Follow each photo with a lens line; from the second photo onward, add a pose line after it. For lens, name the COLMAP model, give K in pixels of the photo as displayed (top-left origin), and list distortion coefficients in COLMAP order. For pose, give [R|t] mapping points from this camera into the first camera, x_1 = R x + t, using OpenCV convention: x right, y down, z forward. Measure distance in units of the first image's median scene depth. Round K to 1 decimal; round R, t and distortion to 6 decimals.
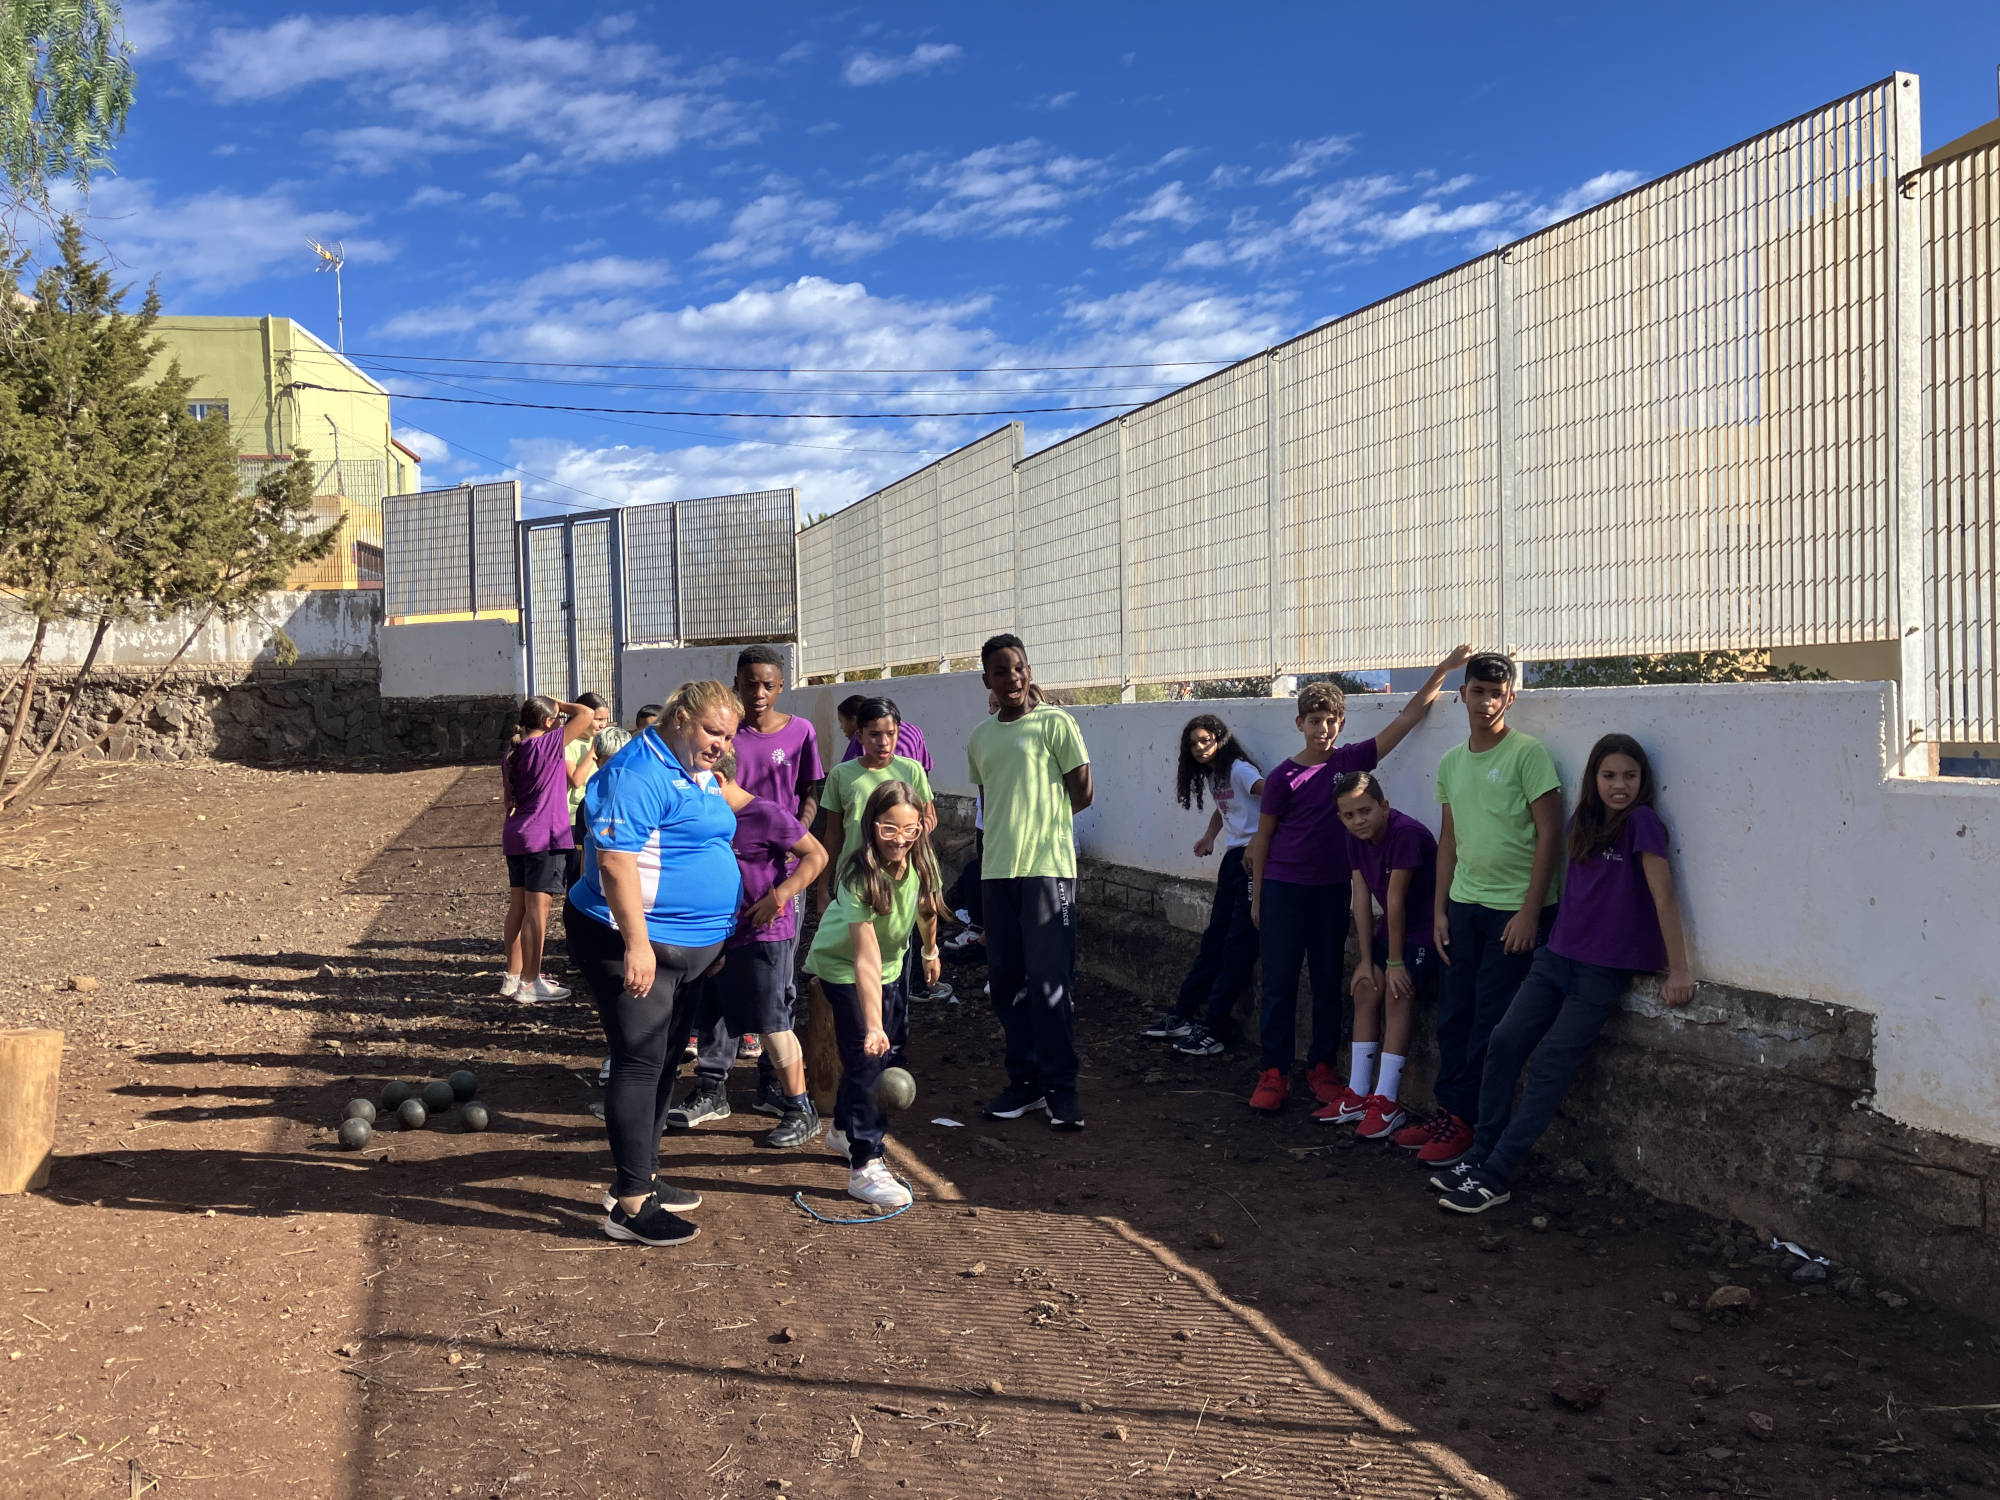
lens RADIAL K [[1607.4, 0, 1000.0], [0, 1607.4, 750.0], [0, 0, 1]] dist [0.011136, -0.004188]
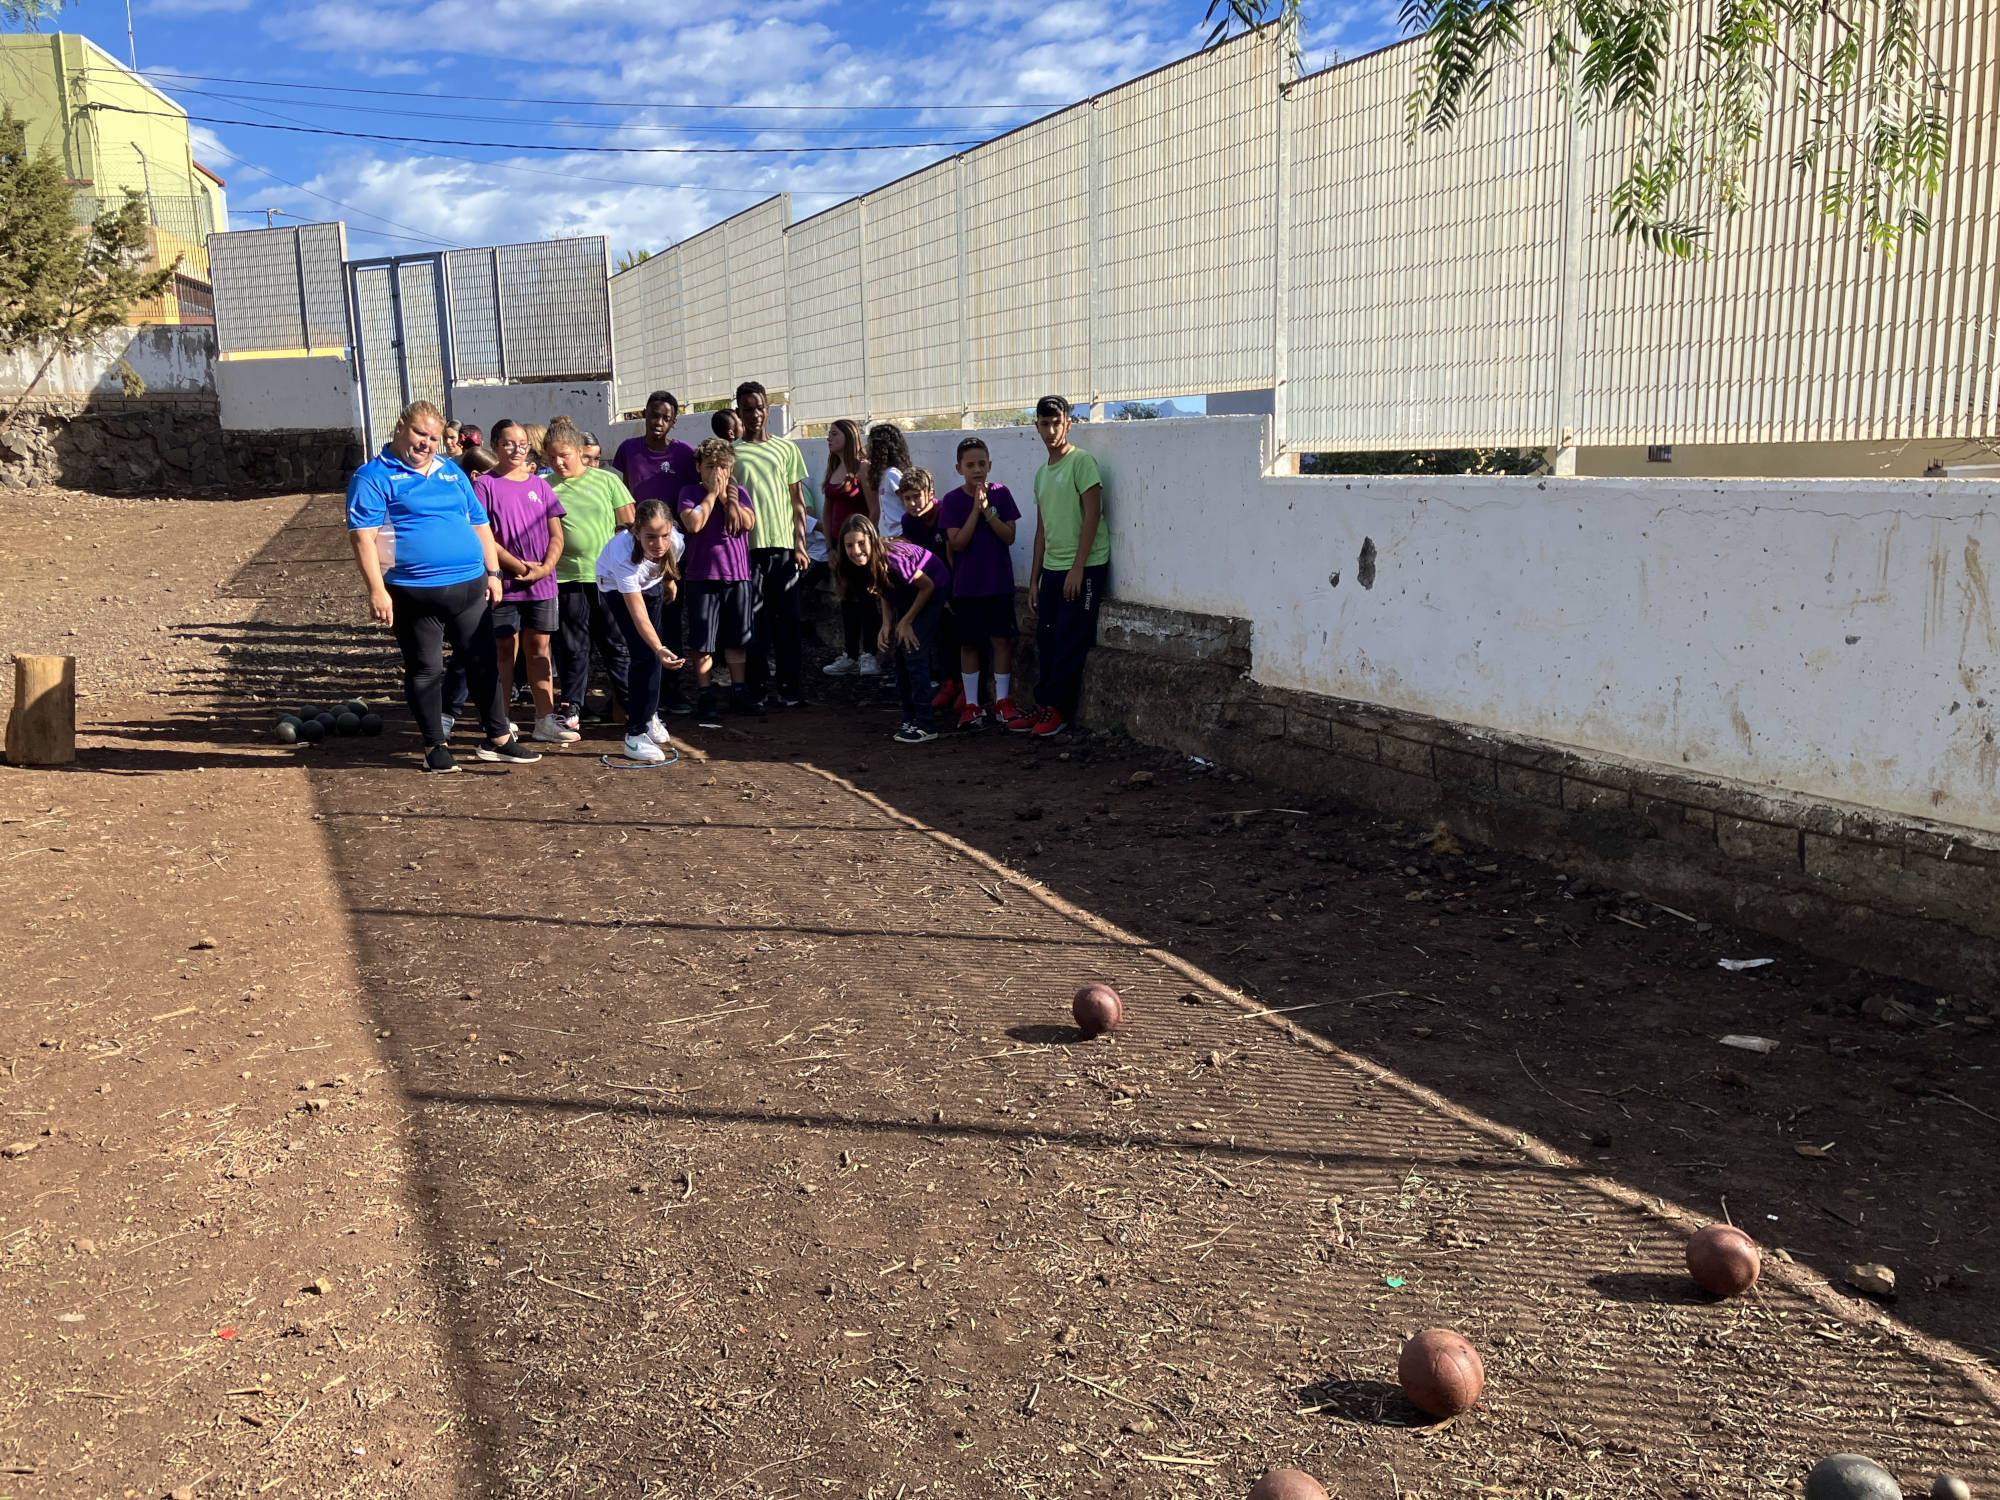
lens RADIAL K [[1608.6, 0, 1000.0], [0, 1608.6, 750.0], [0, 0, 1]] dist [0.024672, 0.005611]
pose [[0.995792, -0.013943, 0.090572, 0.032736], [-0.000493, 0.987527, 0.157447, 0.008609], [-0.091638, -0.156829, 0.983365, -0.152927]]
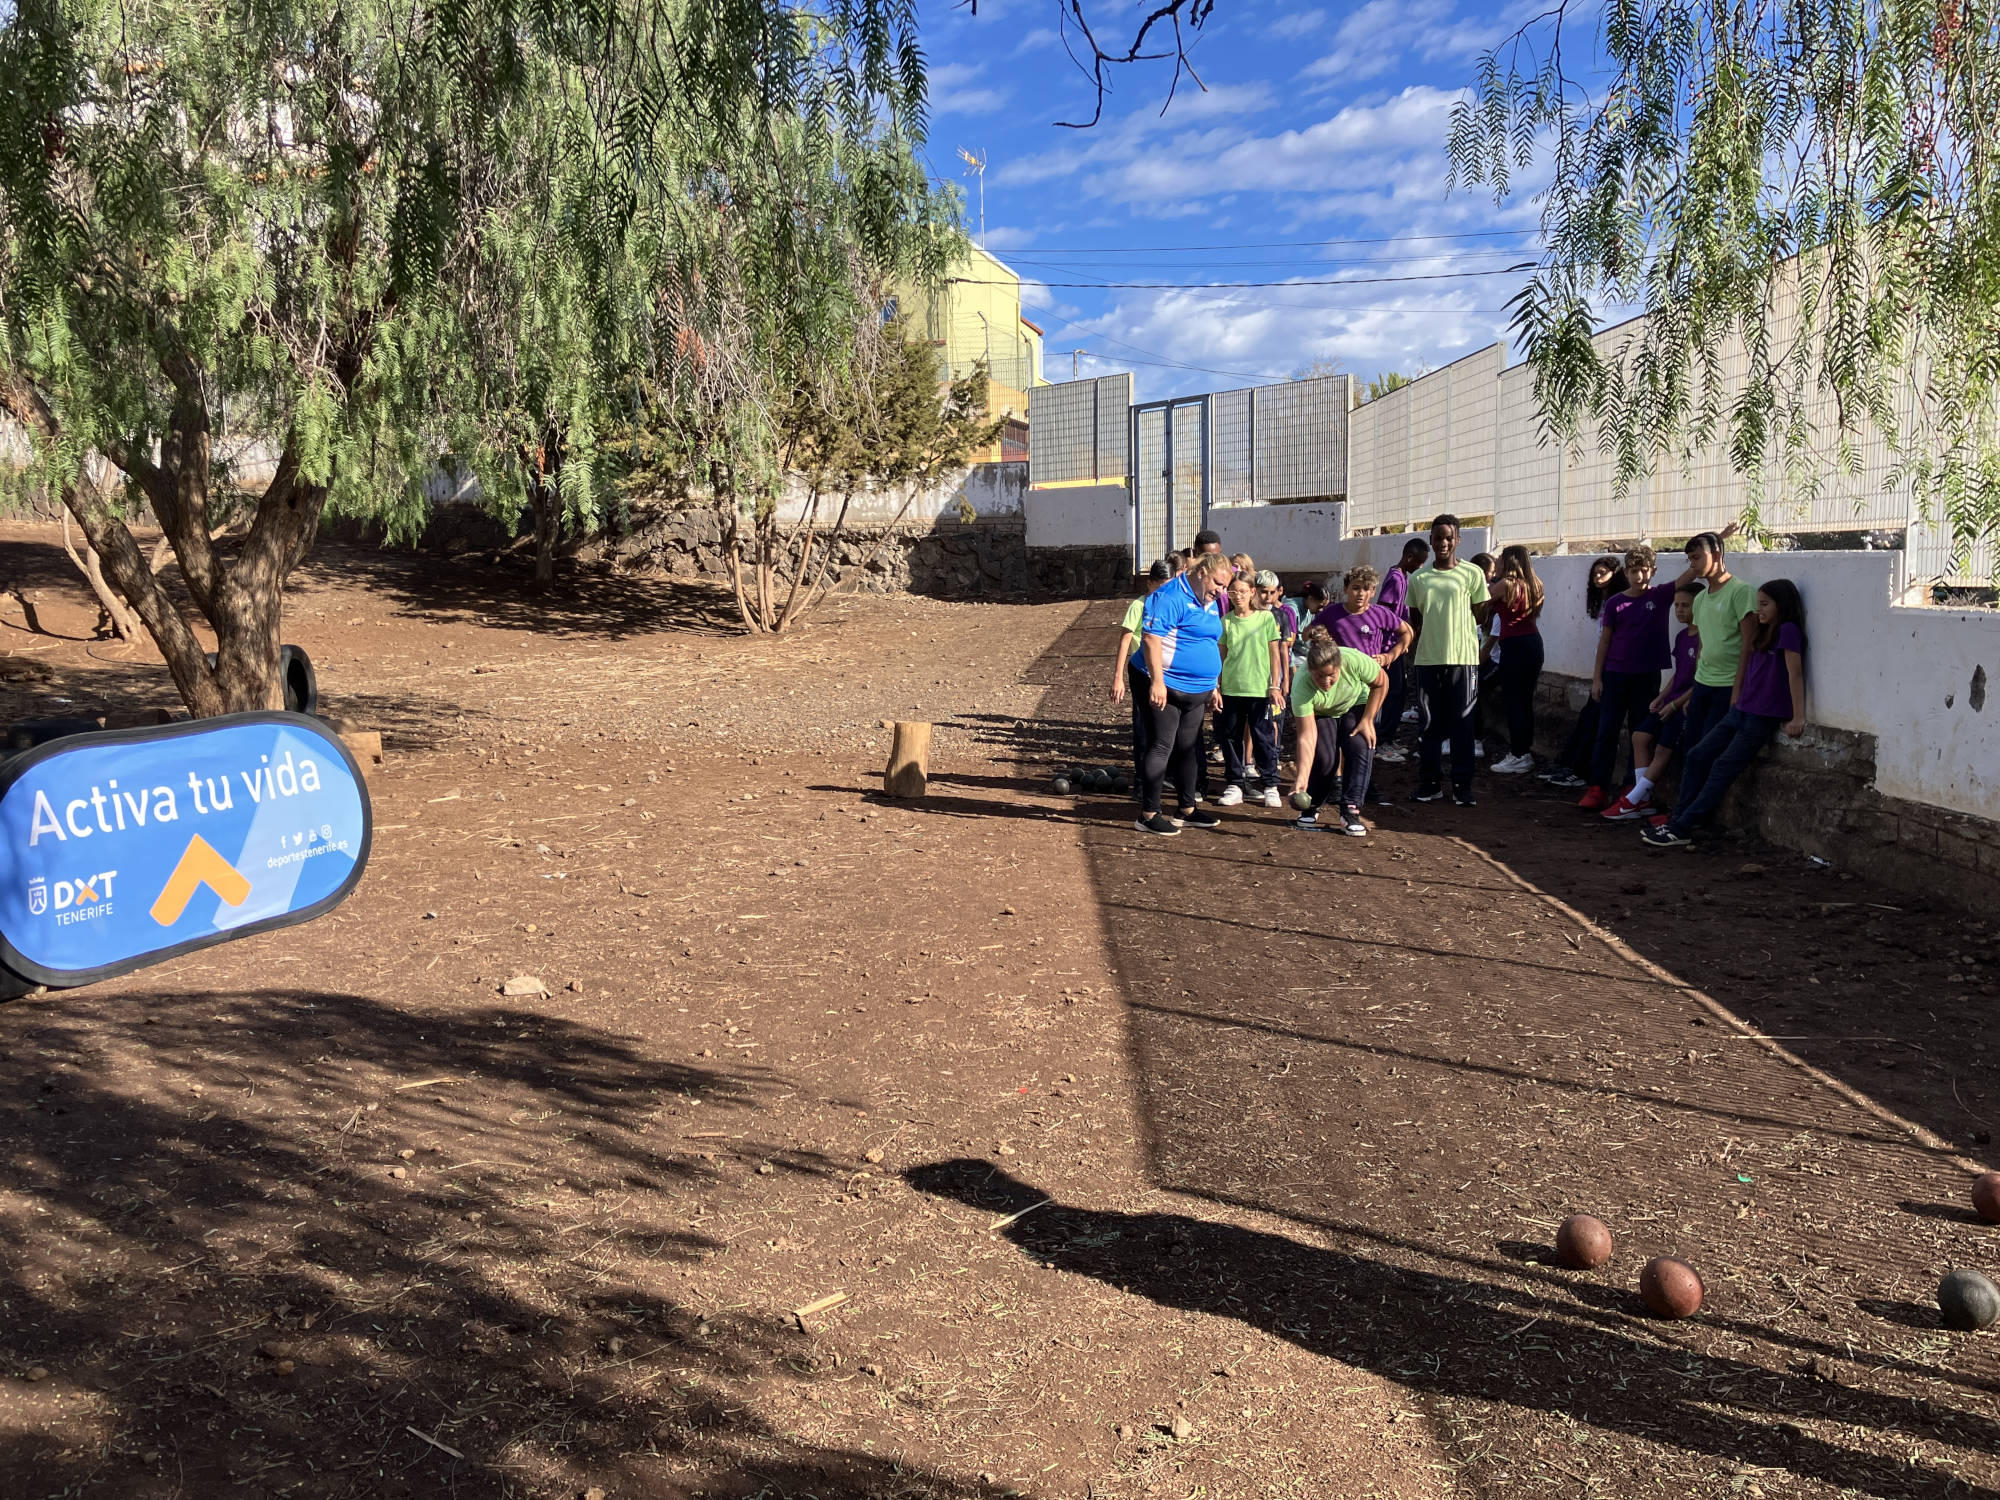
lens RADIAL K [[1608.6, 0, 1000.0], [0, 1608.6, 750.0], [0, 0, 1]] dist [0.024672, 0.005611]
pose [[0.935782, 0.044149, -0.349805, 0.063331], [-0.009652, 0.994965, 0.099753, 0.001837], [0.352448, -0.089971, 0.931496, -0.256868]]
